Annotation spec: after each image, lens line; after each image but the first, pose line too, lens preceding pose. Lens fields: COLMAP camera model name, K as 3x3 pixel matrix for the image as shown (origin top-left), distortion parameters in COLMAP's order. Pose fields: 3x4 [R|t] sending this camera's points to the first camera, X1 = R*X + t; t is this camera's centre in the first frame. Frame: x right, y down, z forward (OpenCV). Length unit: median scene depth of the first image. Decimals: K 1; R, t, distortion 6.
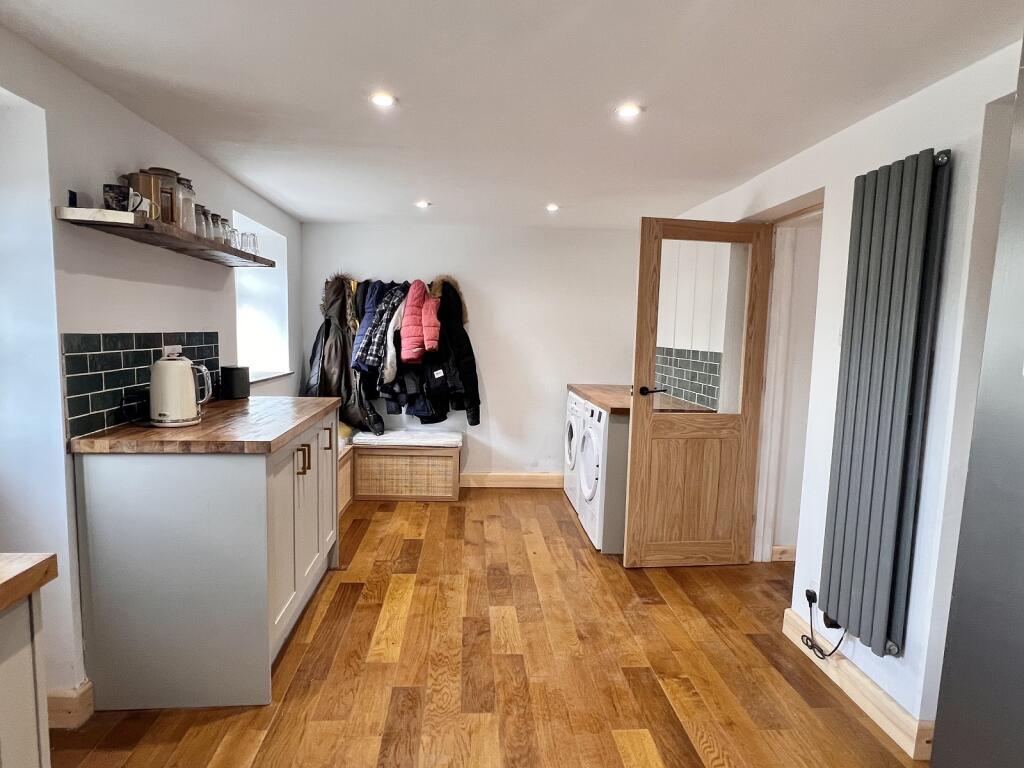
lens RADIAL K [[560.9, 0, 513.8], [0, 560.9, 384.9], [0, 0, 1]] dist [-0.000827, 0.000093]
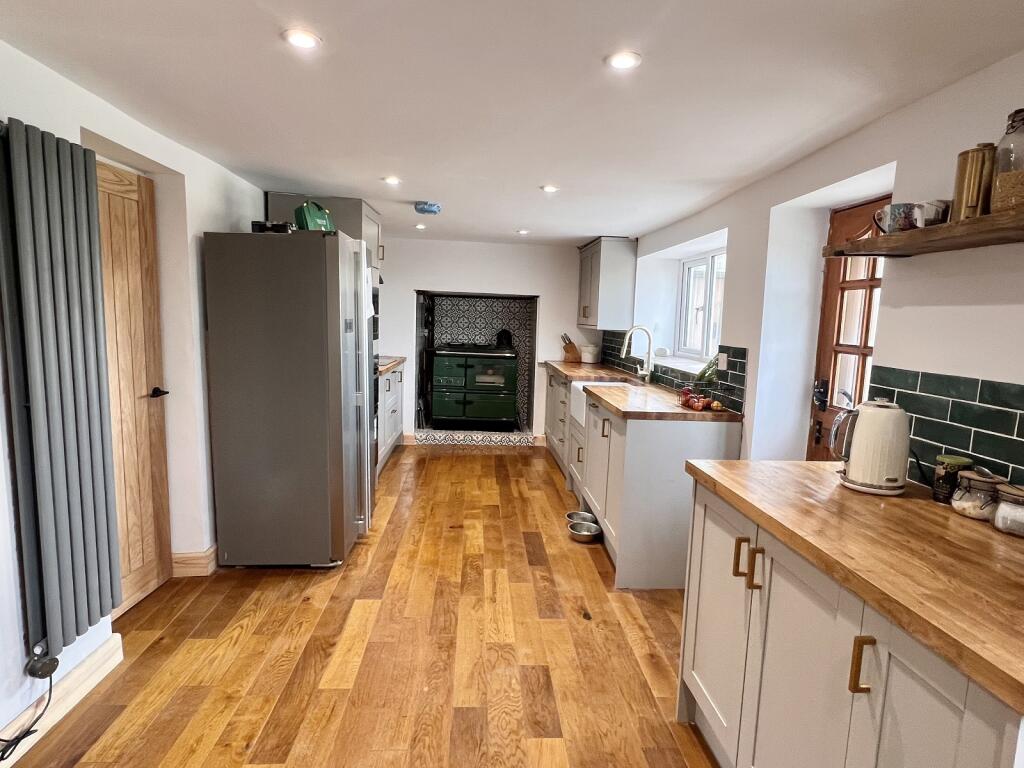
lens RADIAL K [[560.9, 0, 514.8], [0, 560.9, 388.9], [0, 0, 1]] dist [-0.000827, 0.000093]
pose [[-0.997978, -0.063132, 0.007333, -0.112736], [-0.059832, 0.972138, 0.226644, -0.220048], [-0.021437, 0.225747, -0.973950, 1.826371]]
